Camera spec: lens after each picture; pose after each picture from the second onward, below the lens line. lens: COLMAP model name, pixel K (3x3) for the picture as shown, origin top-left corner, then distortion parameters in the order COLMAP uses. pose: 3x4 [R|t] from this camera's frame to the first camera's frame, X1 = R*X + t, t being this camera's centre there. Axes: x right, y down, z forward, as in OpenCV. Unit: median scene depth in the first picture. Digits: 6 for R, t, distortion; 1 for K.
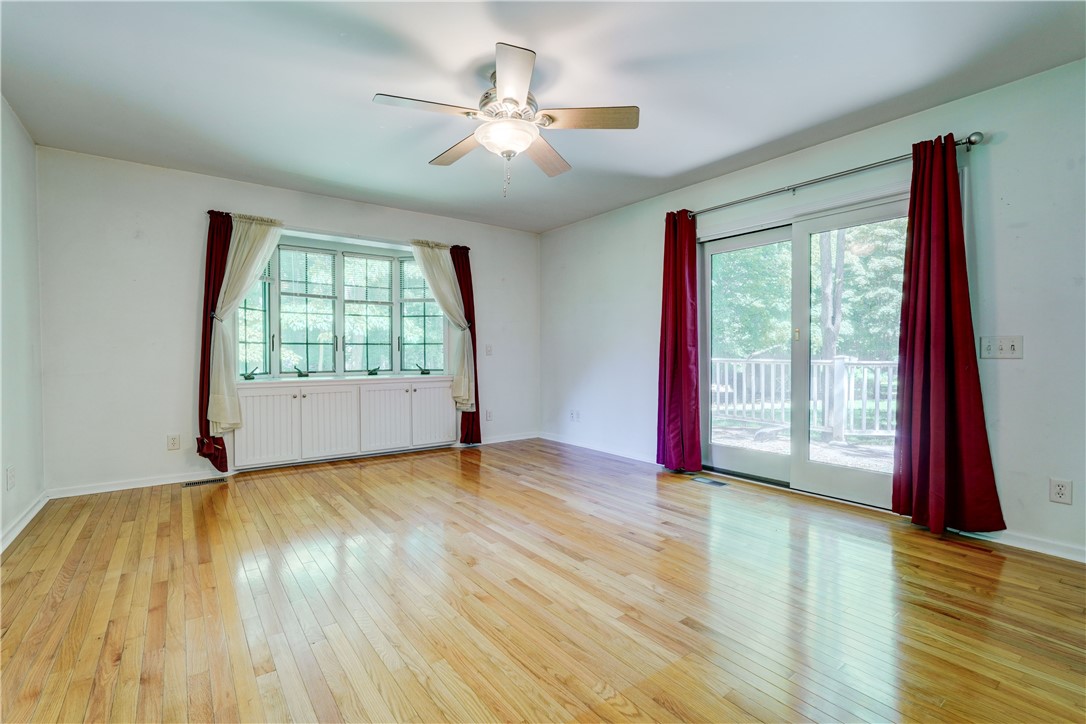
lens RADIAL K [[498.5, 0, 528.3], [0, 498.5, 359.5], [0, 0, 1]] dist [0.000239, 0.010099]
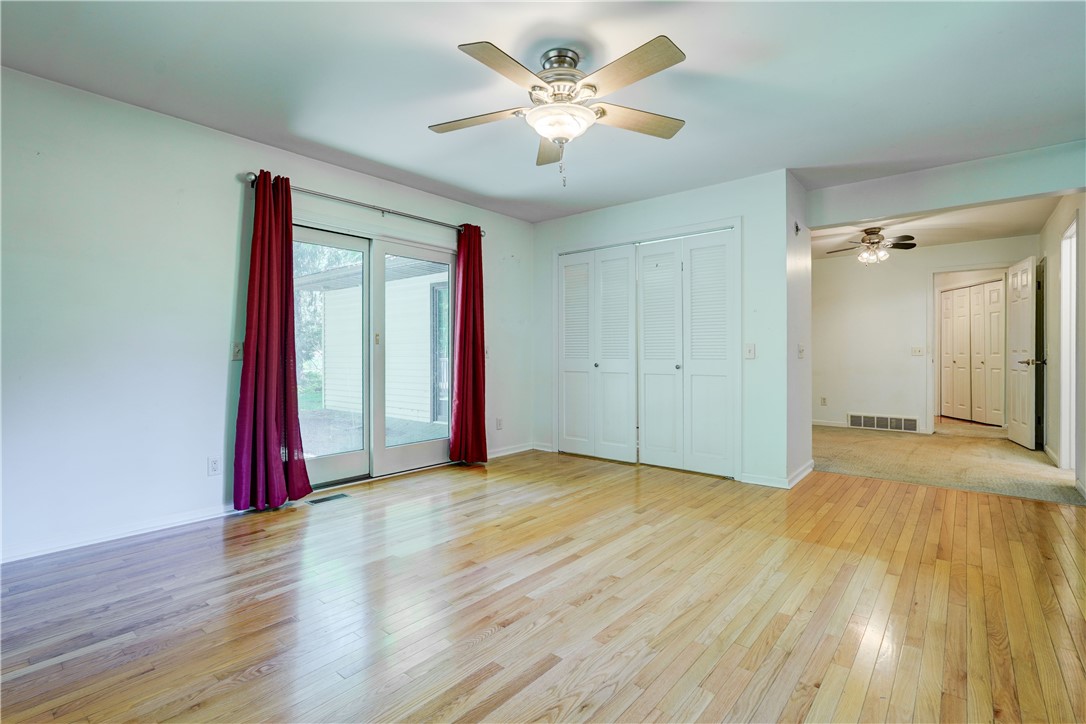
lens RADIAL K [[498.3, 0, 570.5], [0, 498.3, 354.4], [0, 0, 1]] dist [0.023457, 0.000274]
pose [[-0.269485, -0.002020, 0.963002, -0.872329], [0.013074, 0.999898, 0.005756, -0.020515], [-0.962916, 0.014141, -0.269432, 1.151731]]
